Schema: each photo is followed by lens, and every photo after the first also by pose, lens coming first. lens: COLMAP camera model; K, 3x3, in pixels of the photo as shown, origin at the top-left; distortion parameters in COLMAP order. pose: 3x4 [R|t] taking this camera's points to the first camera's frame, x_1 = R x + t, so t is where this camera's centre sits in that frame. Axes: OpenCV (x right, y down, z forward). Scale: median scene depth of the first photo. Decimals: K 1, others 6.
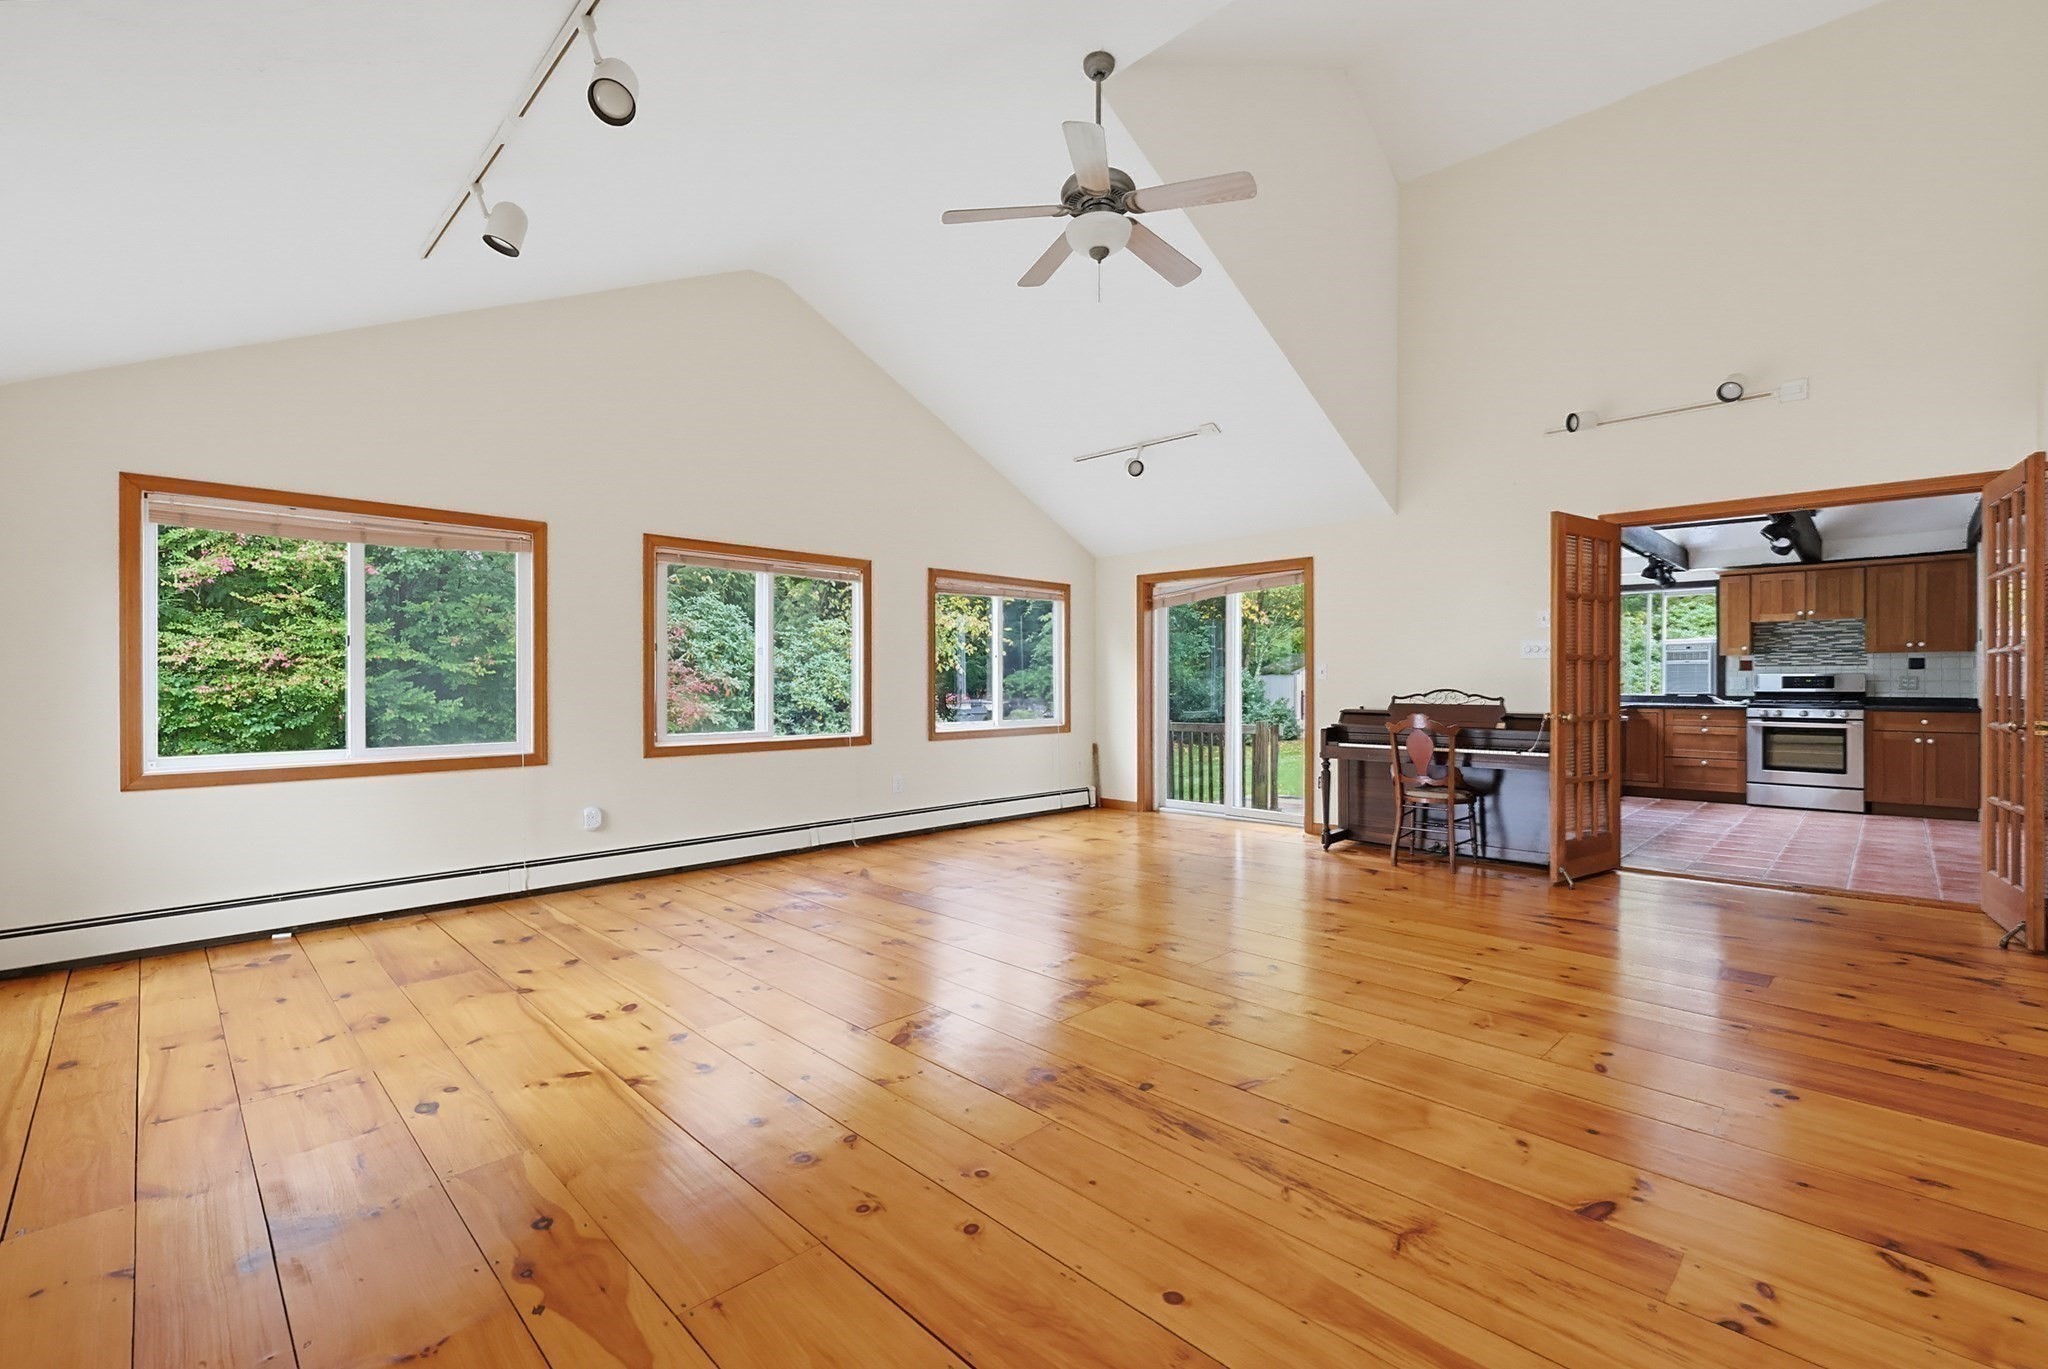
lens RADIAL K [[886.3, 0, 987.9], [0, 886.3, 685.0], [0, 0, 1]] dist [-0.006514, -0.001104]
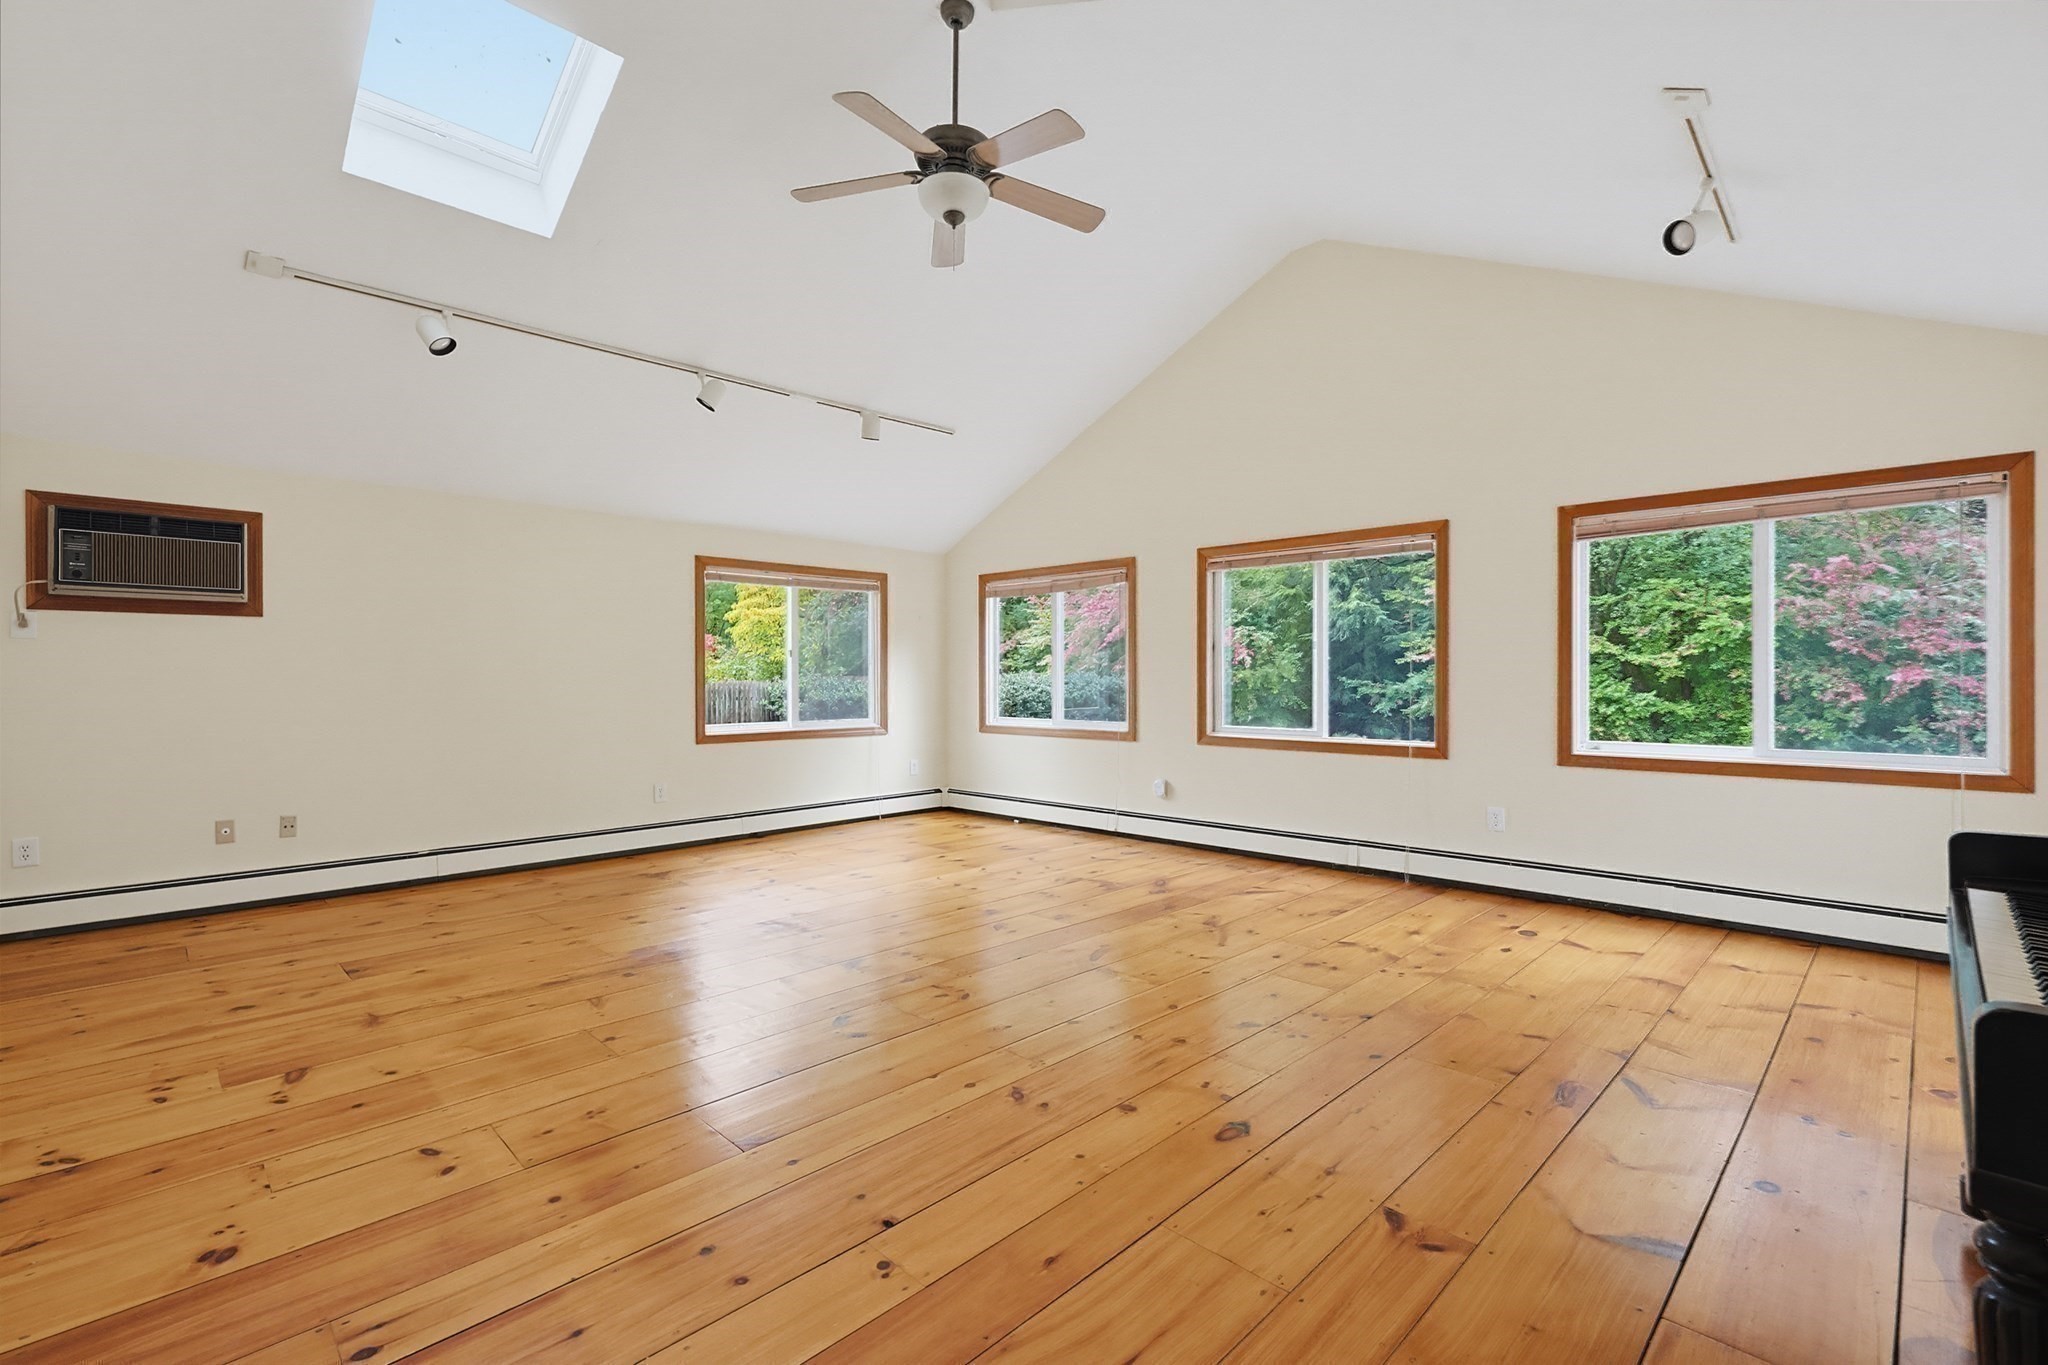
lens RADIAL K [[886.3, 0, 1031.1], [0, 886.3, 674.0], [0, 0, 1]] dist [-0.006514, -0.001104]
pose [[0.048567, -0.001199, -0.998819, 1.077792], [0.000329, 0.999999, -0.001184, -0.010166], [0.998820, -0.000271, 0.048568, 1.059286]]
